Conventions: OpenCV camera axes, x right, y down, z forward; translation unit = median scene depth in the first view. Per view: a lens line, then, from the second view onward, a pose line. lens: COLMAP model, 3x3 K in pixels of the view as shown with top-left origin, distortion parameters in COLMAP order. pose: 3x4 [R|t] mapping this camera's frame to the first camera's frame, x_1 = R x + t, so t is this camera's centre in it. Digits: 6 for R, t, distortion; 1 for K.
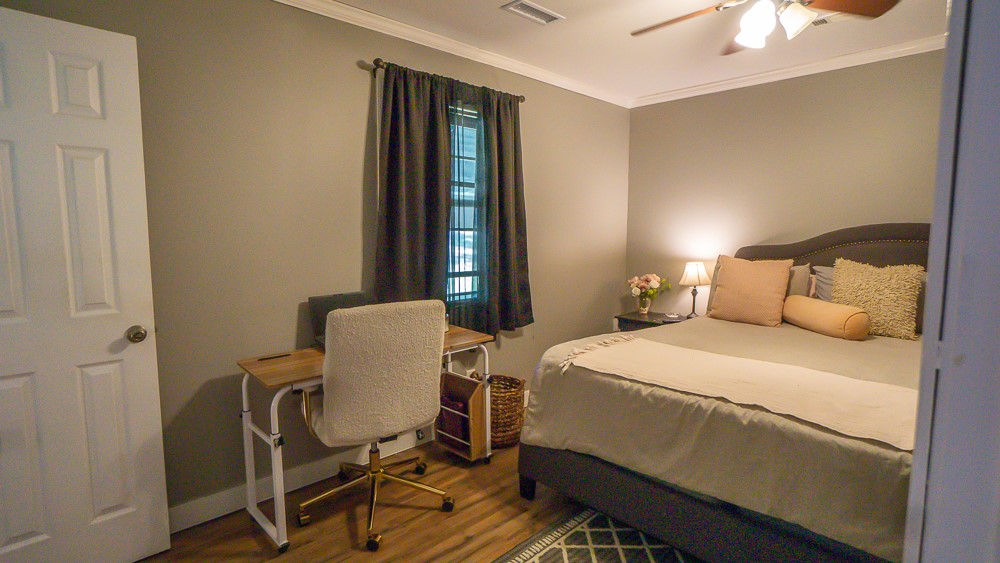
lens RADIAL K [[507.5, 0, 500.0], [0, 507.5, 281.5], [0, 0, 1]] dist [0.000193, 0.000449]
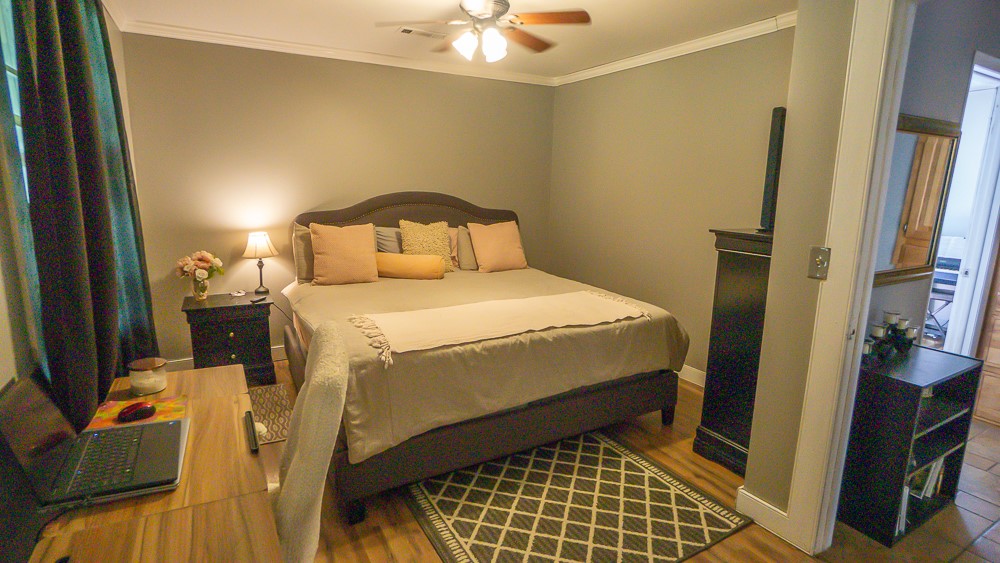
lens RADIAL K [[507.5, 0, 500.0], [0, 507.5, 281.5], [0, 0, 1]] dist [0.000193, 0.000449]
pose [[0.248308, -0.180852, 0.951649, -0.752947], [0.087807, 0.982575, 0.163818, -0.116029], [-0.964693, 0.042884, 0.259861, 0.615268]]
